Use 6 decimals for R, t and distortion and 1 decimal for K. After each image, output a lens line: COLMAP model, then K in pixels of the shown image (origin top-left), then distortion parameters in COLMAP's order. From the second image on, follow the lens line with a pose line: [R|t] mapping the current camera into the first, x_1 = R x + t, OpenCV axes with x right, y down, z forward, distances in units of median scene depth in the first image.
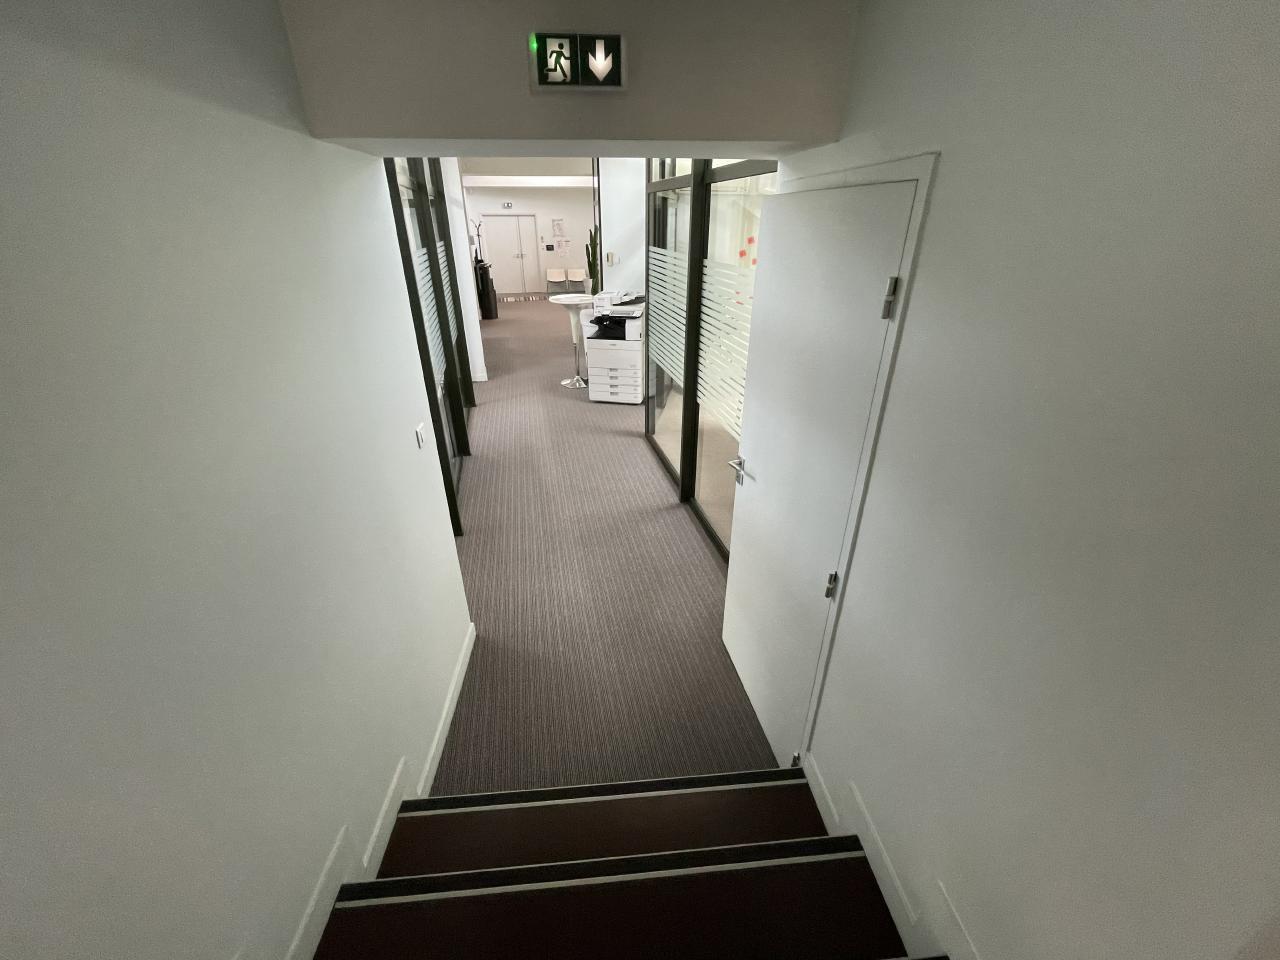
lens RADIAL K [[520.6, 0, 640.0], [0, 520.6, 480.0], [0, 0, 1]] dist [-0.002921, -0.000259]
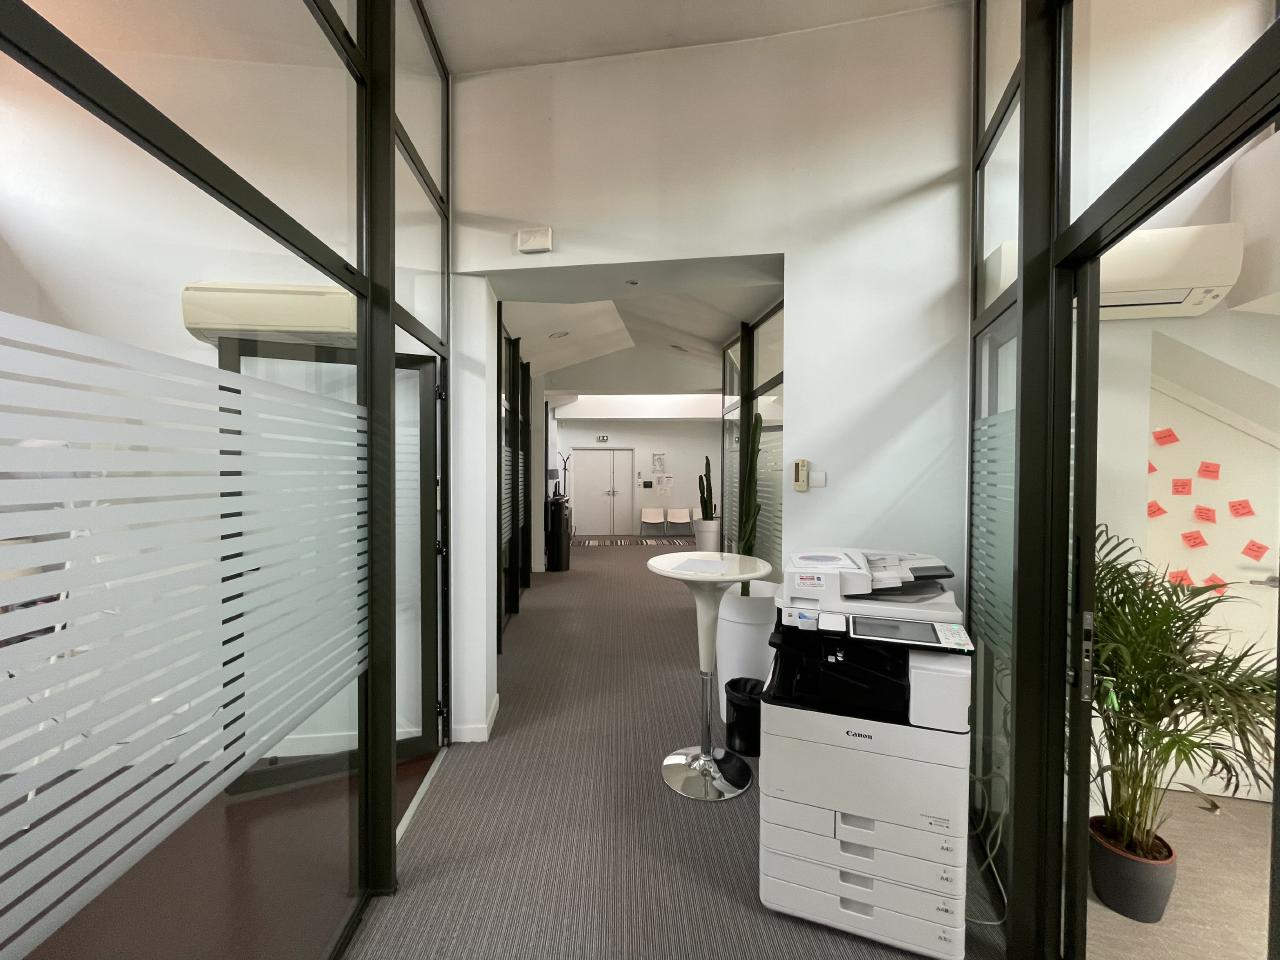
lens RADIAL K [[520.6, 0, 640.0], [0, 520.6, 480.0], [0, 0, 1]] dist [-0.002921, -0.000259]
pose [[0.986086, 0.004734, -0.166169, -0.111495], [-0.076078, 0.901623, -0.425780, -0.230911], [0.147806, 0.432498, 0.889438, 0.603298]]
